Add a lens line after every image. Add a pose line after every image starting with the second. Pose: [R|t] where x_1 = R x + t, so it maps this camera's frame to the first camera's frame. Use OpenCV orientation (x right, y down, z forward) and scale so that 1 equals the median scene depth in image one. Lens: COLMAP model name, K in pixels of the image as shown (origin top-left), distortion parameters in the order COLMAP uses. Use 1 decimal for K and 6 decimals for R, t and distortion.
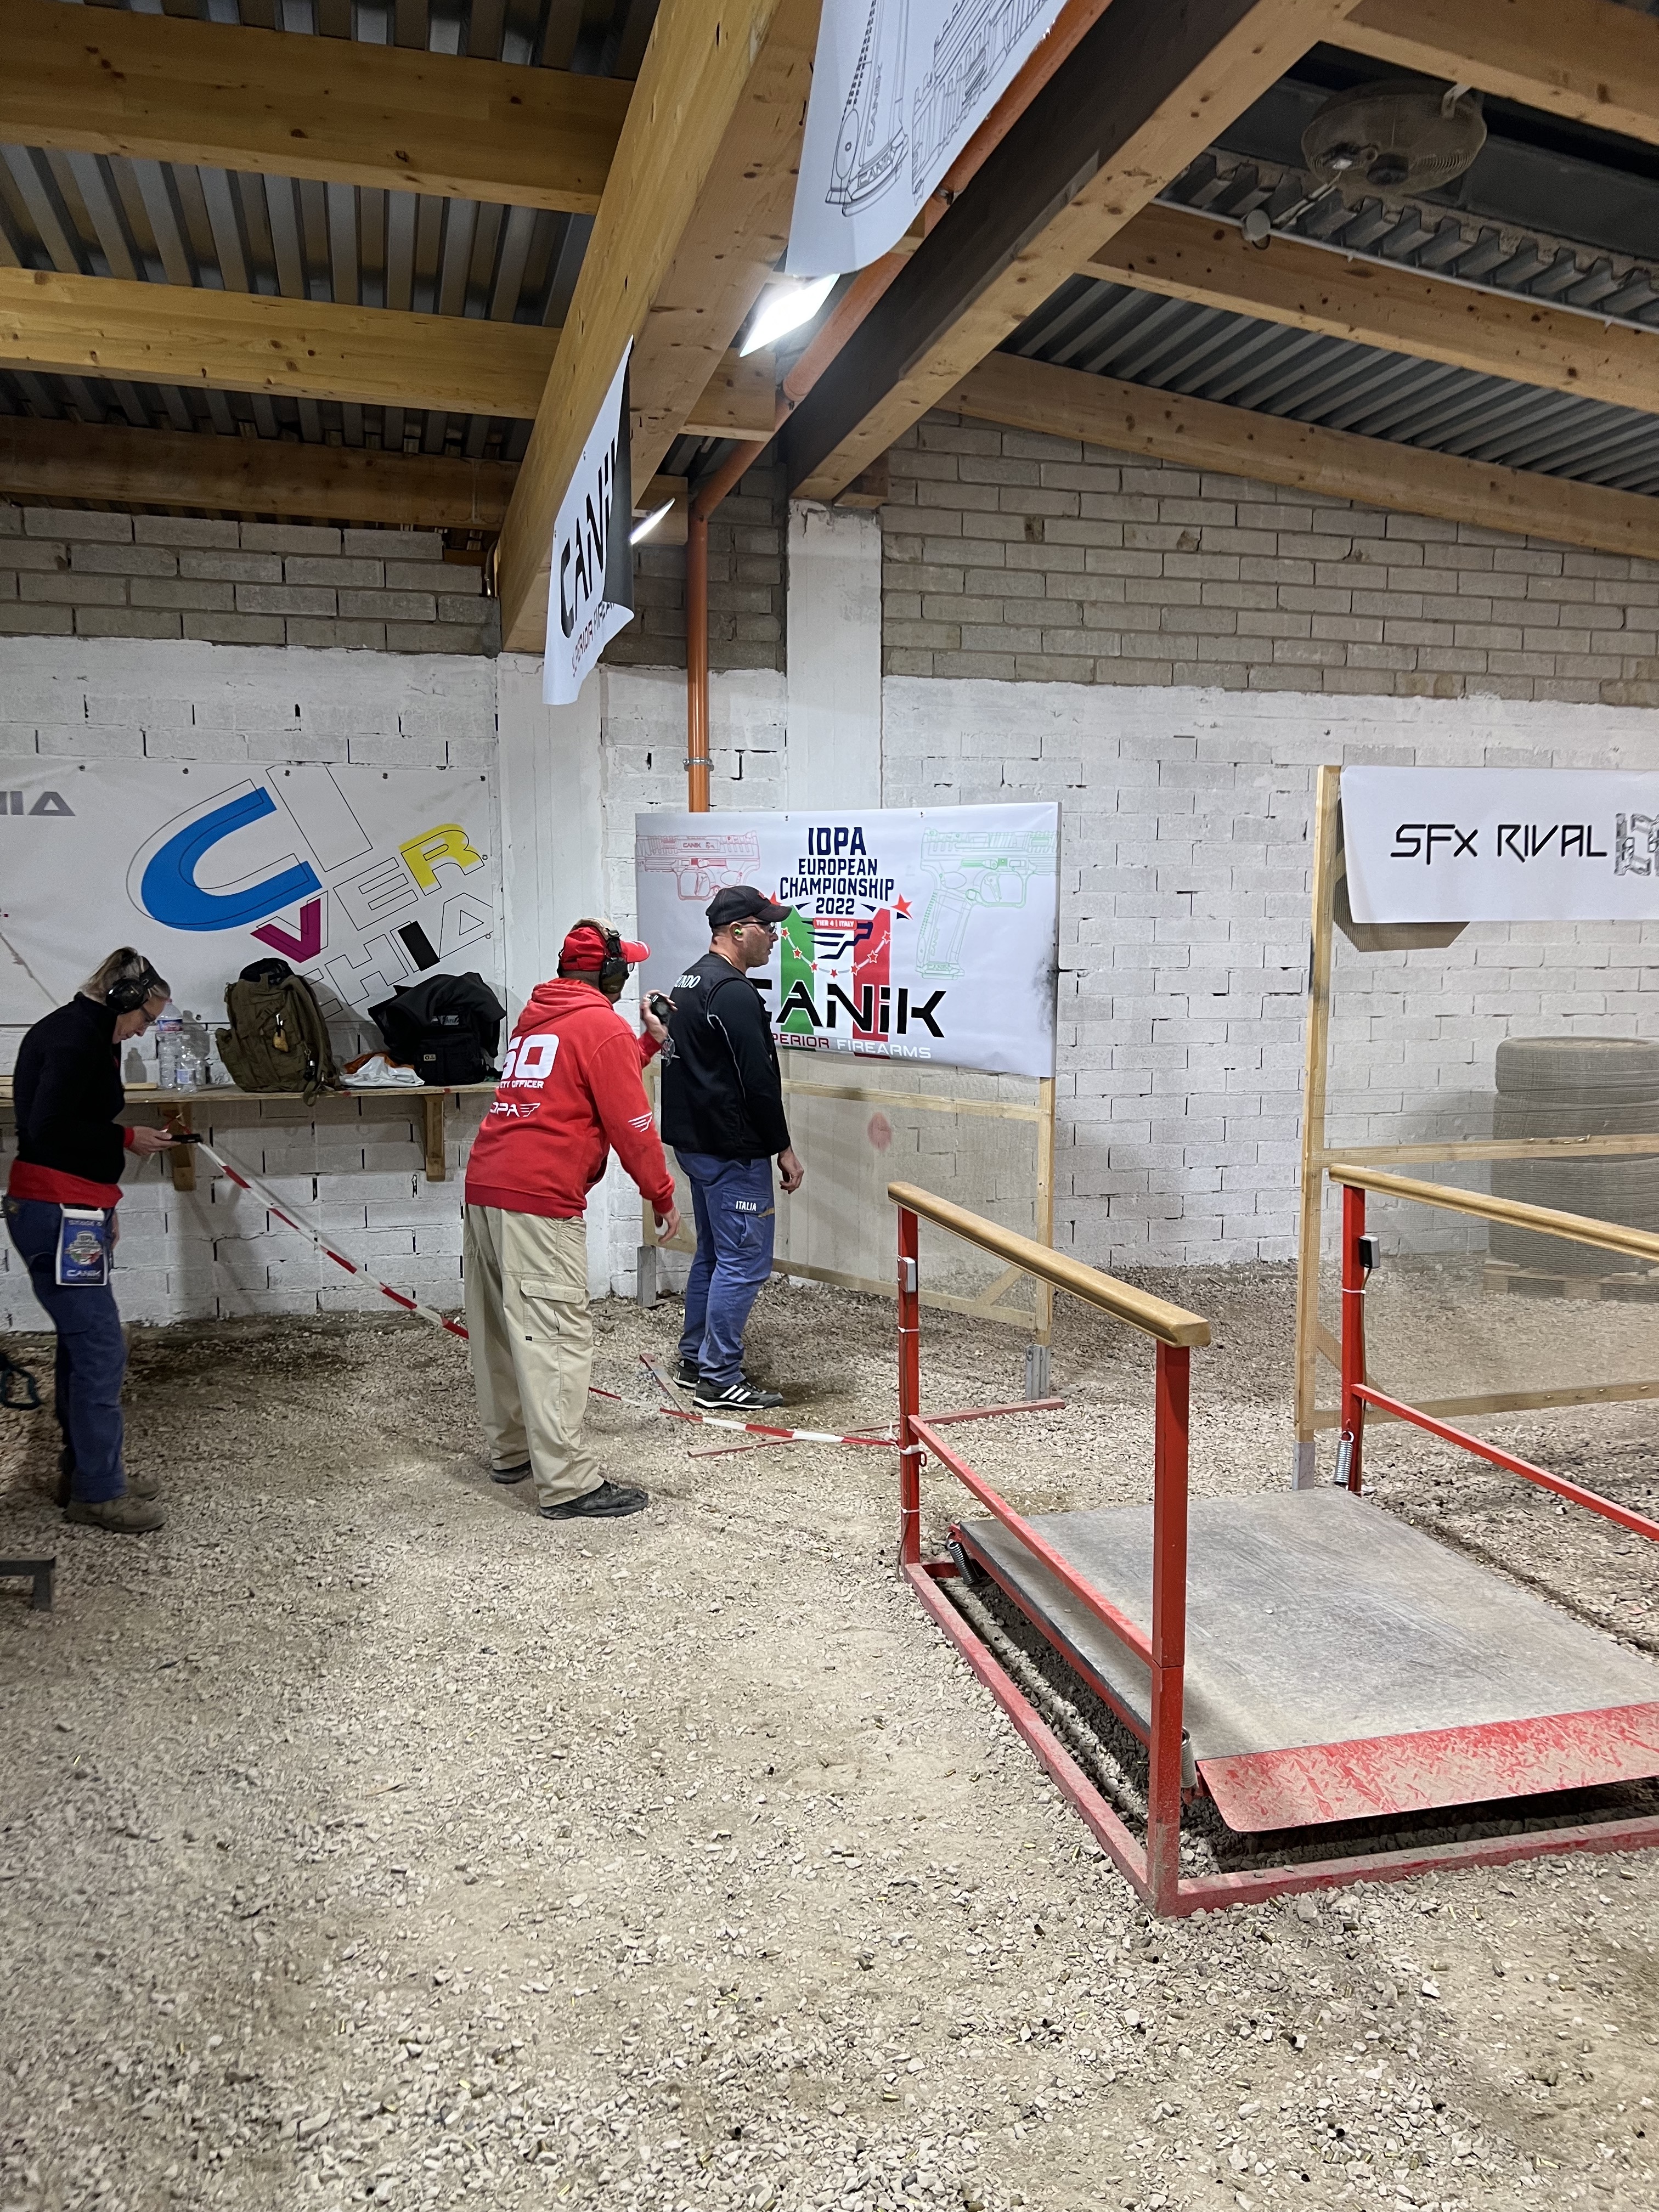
lens RADIAL K [[1665.8, 0, 832.6], [0, 1665.8, 1104.8], [0, 0, 1]] dist [-0.005482, -0.001947]
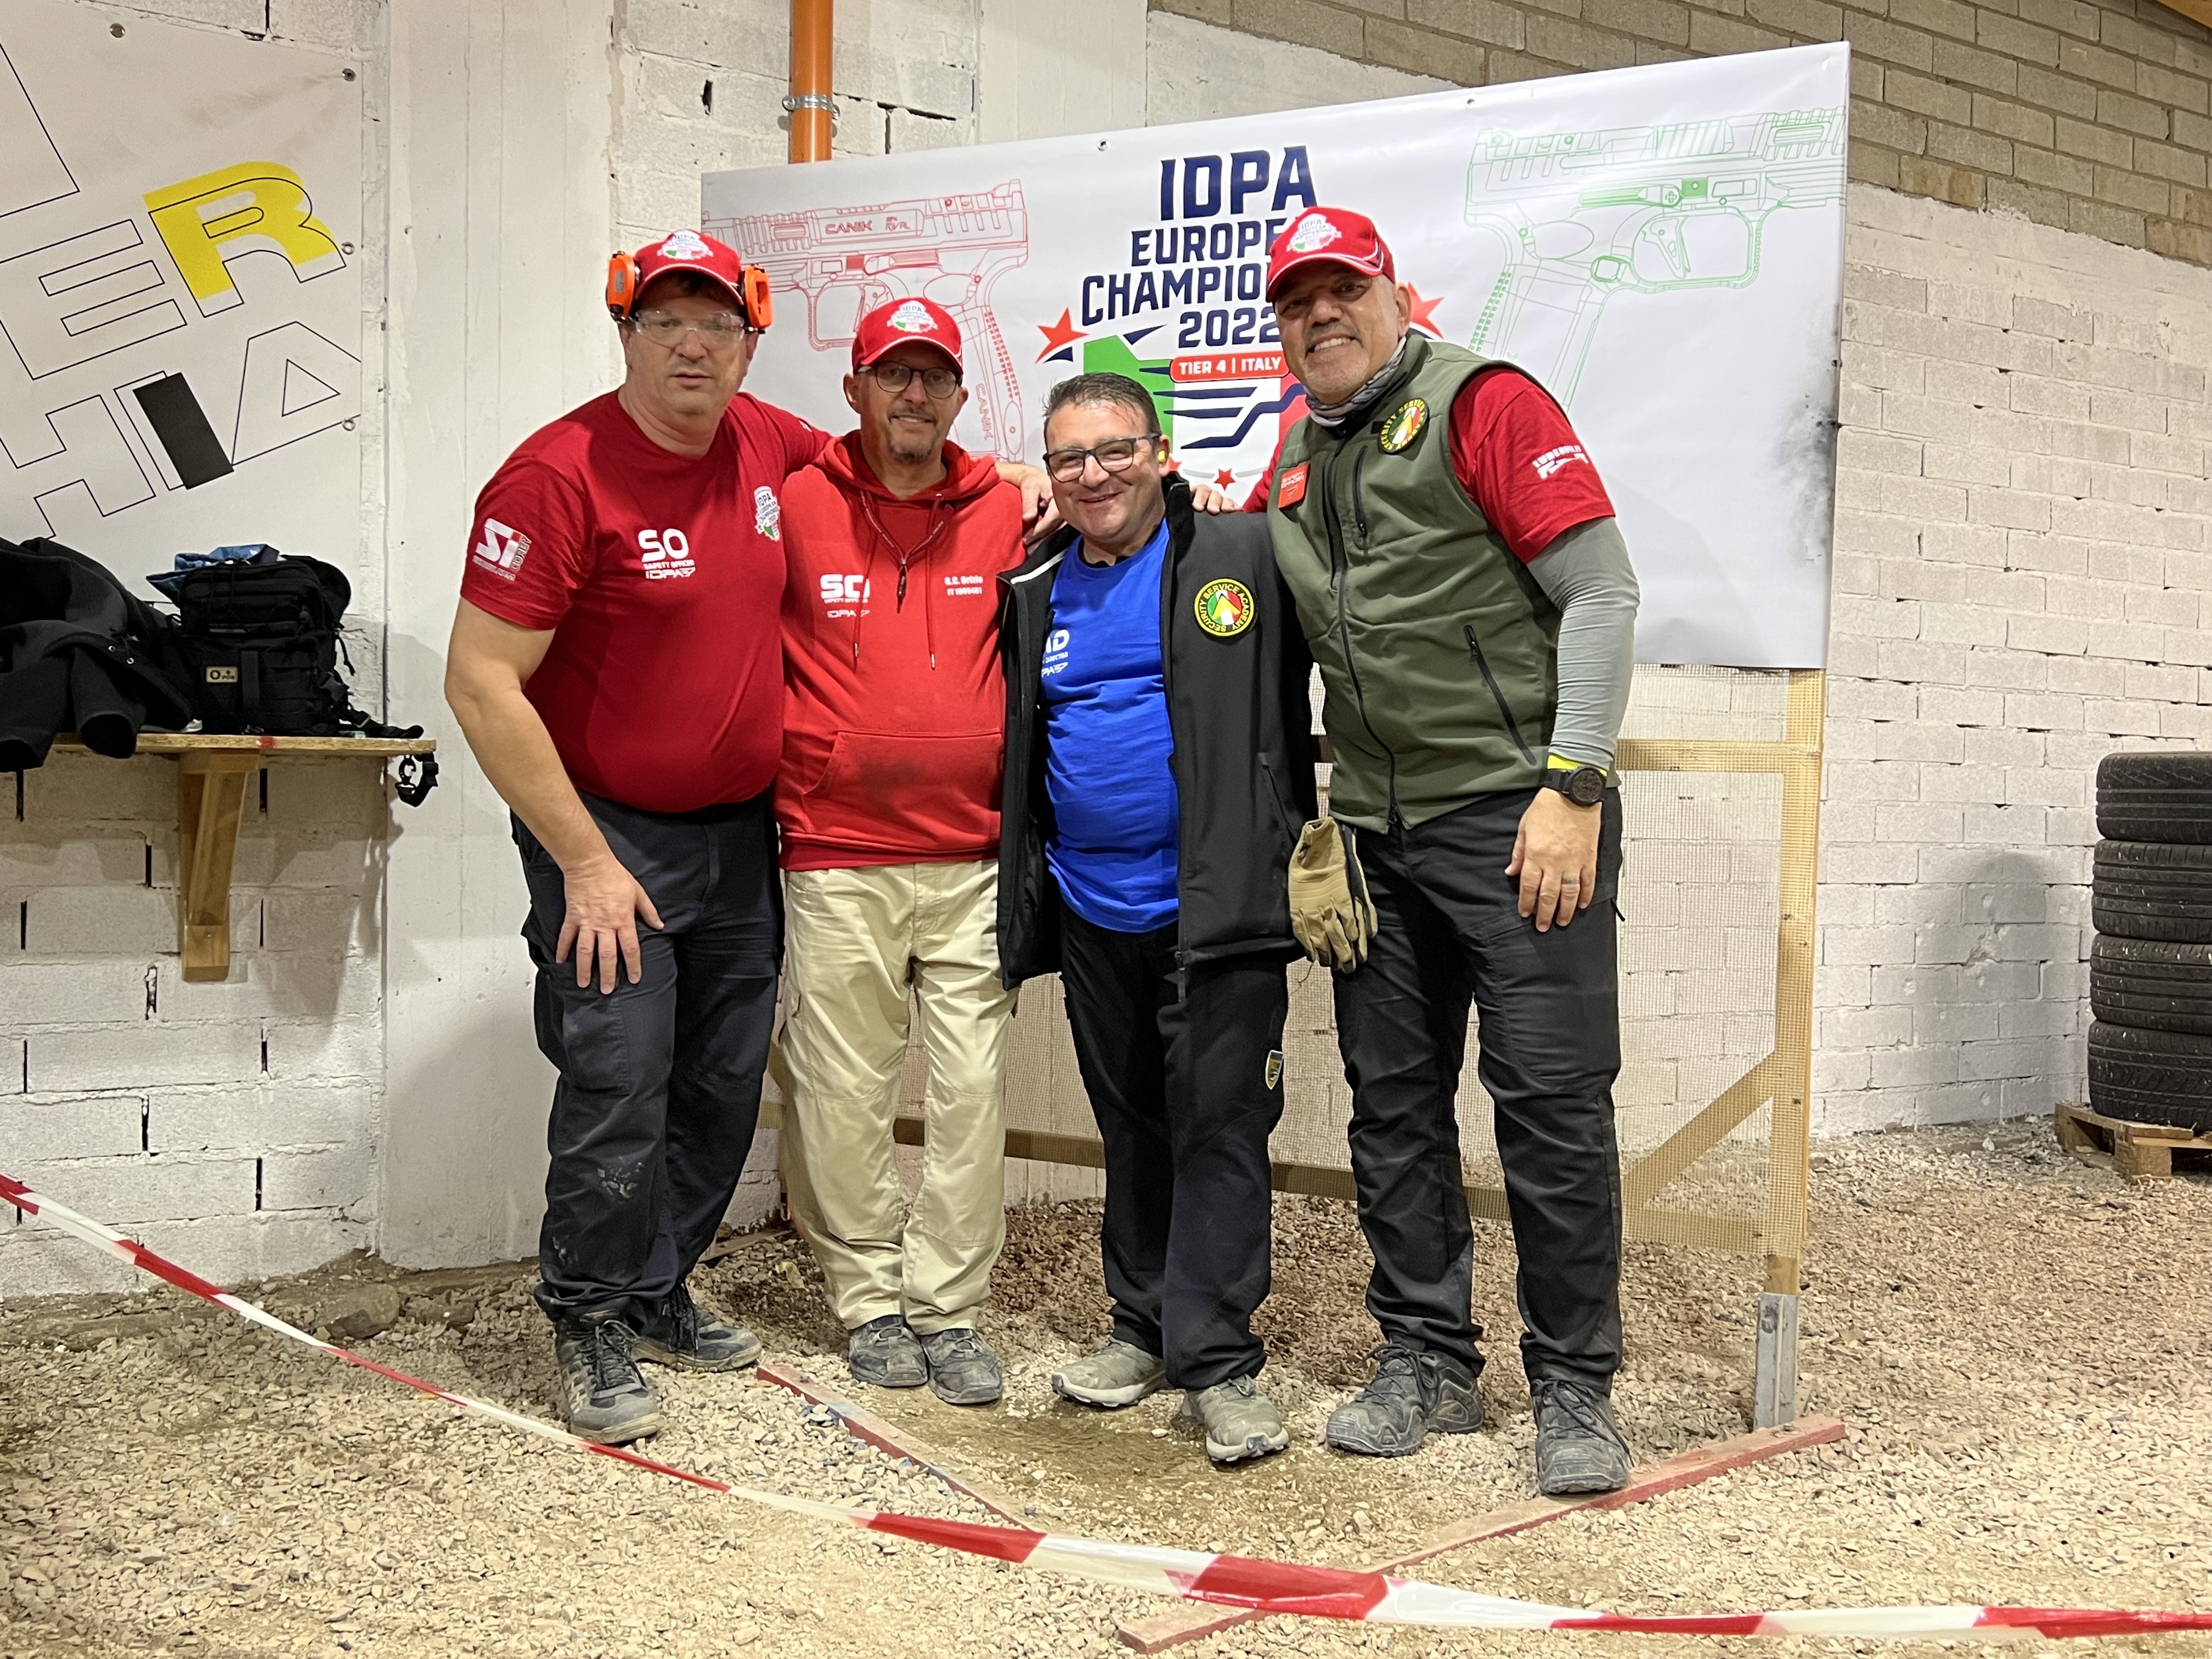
lens RADIAL K [[2074.5, 0, 1103.2], [0, 2074.5, 832.3], [0, 0, 1]] dist [-0.004681, 0.000000]
pose [[0.965317, 0.012175, 0.260797, -0.157116], [0.012493, 0.995614, -0.092721, 0.060689], [-0.260782, 0.092763, 0.960931, 0.431384]]
